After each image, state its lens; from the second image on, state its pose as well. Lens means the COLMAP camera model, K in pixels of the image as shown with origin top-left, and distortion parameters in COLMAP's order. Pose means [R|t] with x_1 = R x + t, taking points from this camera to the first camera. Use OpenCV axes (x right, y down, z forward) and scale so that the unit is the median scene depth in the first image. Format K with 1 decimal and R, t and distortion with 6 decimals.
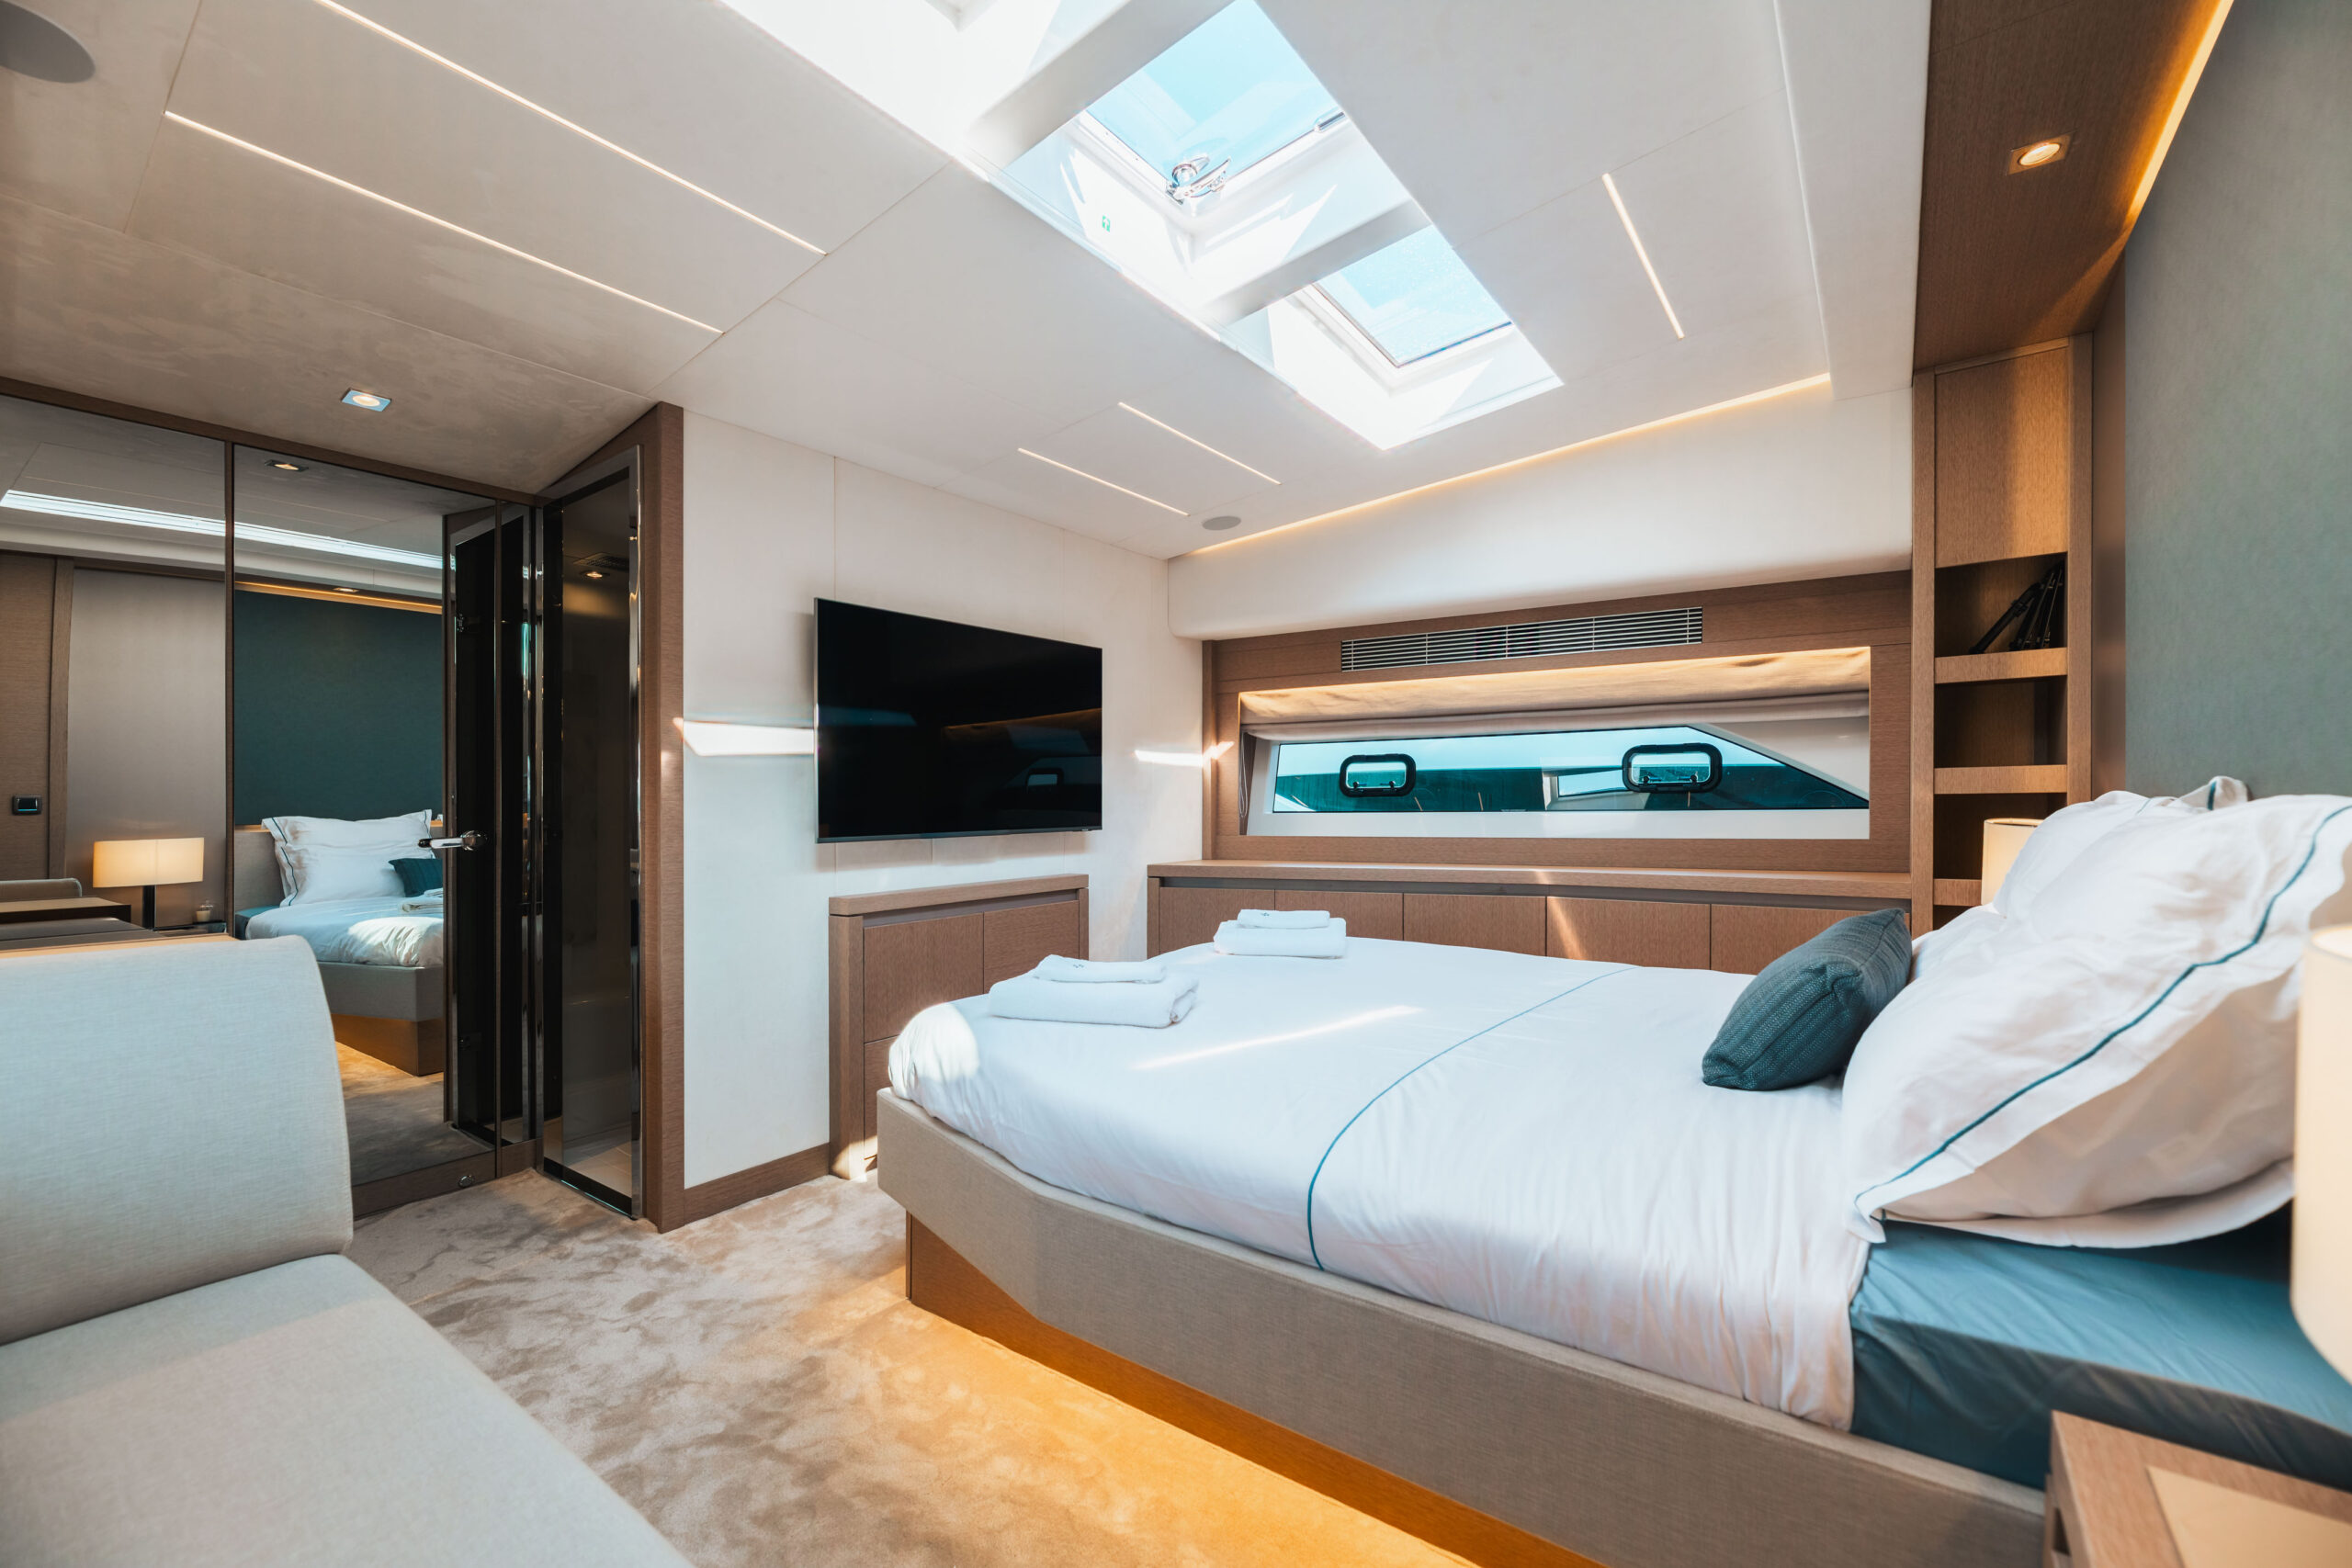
lens RADIAL K [[965.7, 0, 1176.0], [0, 965.7, 784.0], [0, 0, 1]] dist [-0.000496, -0.000017]
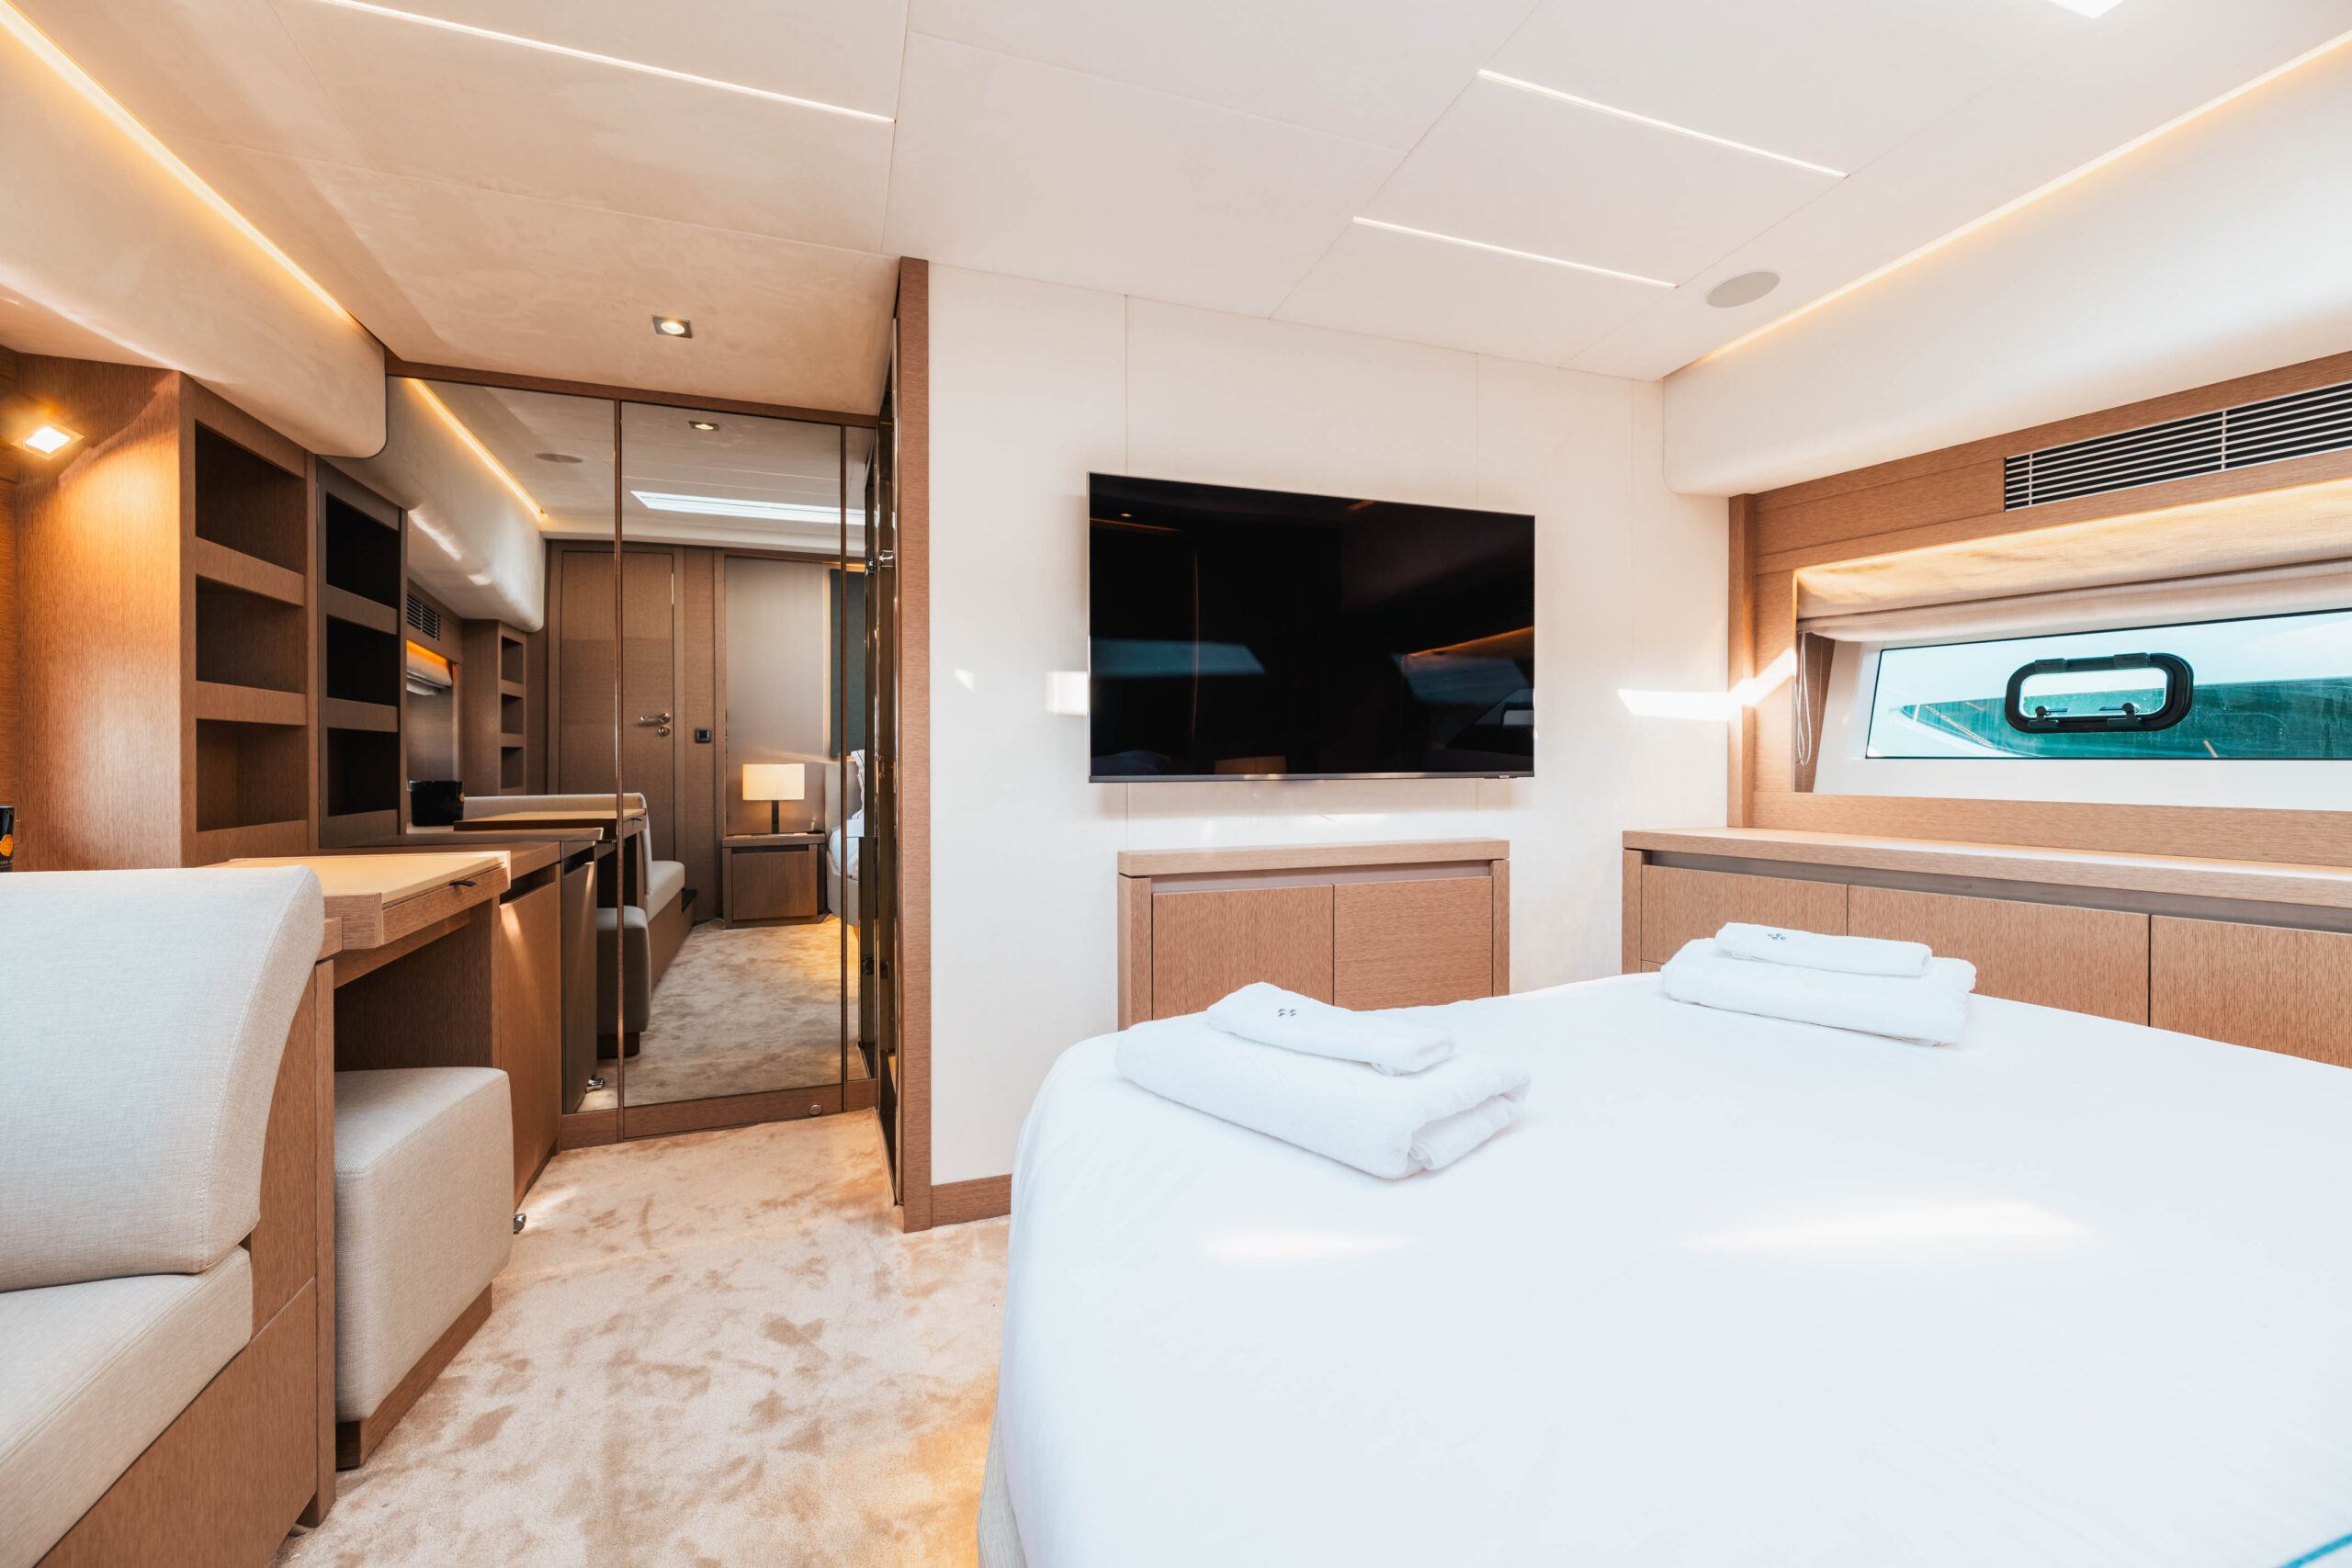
lens RADIAL K [[937.0, 0, 1171.6], [0, 937.0, 743.1], [0, 0, 1]] dist [0.001624, 0.000032]
pose [[0.828467, 0.003519, -0.560027, 0.087614], [0.002449, 0.999948, 0.009907, 0.016381], [0.560032, -0.009579, 0.828415, 0.308204]]
